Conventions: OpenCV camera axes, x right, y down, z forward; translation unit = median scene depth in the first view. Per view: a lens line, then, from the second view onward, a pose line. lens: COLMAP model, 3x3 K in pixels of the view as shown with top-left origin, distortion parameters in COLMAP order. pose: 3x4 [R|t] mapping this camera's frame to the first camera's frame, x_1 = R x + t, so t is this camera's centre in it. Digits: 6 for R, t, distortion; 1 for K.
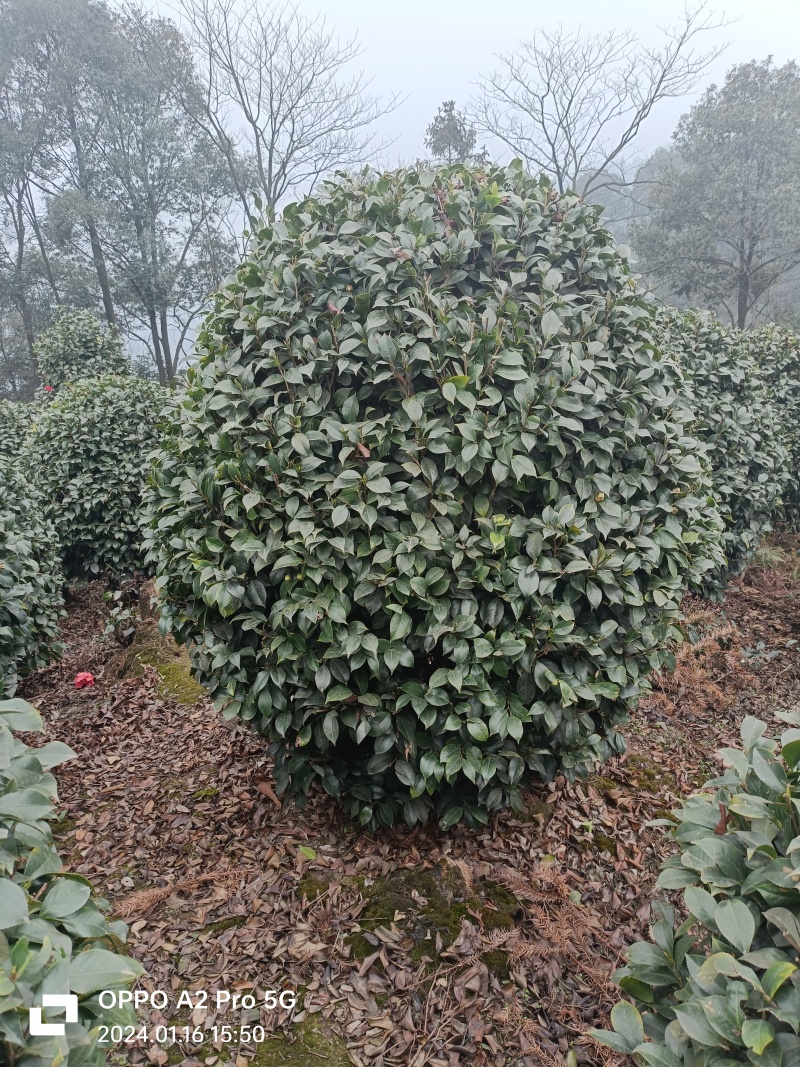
lens RADIAL K [[776.3, 0, 400.2], [0, 776.3, 533.1], [0, 0, 1]] dist [0.010014, -0.009903]
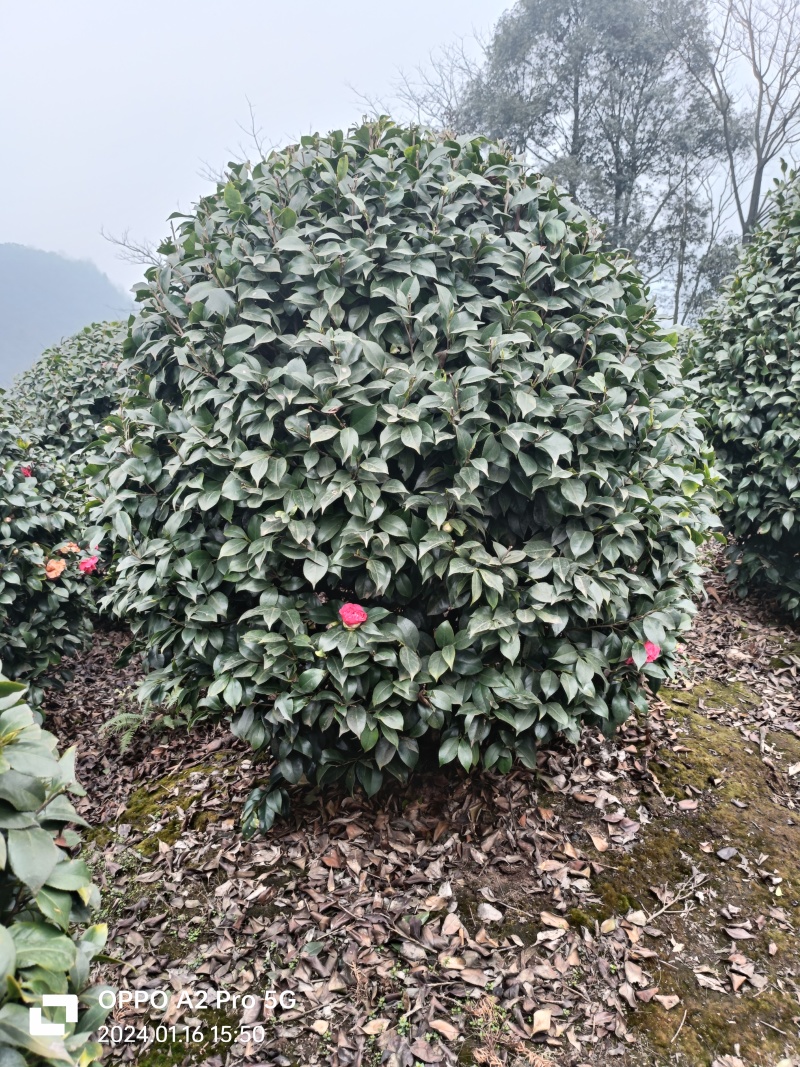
lens RADIAL K [[776.3, 0, 400.4], [0, 776.3, 534.1], [0, 0, 1]] dist [0.010014, -0.009903]
pose [[0.856269, 0.199738, -0.476348, -0.006902], [-0.180054, 0.979786, 0.087177, 0.271643], [0.484132, 0.011121, 0.874924, -0.677470]]
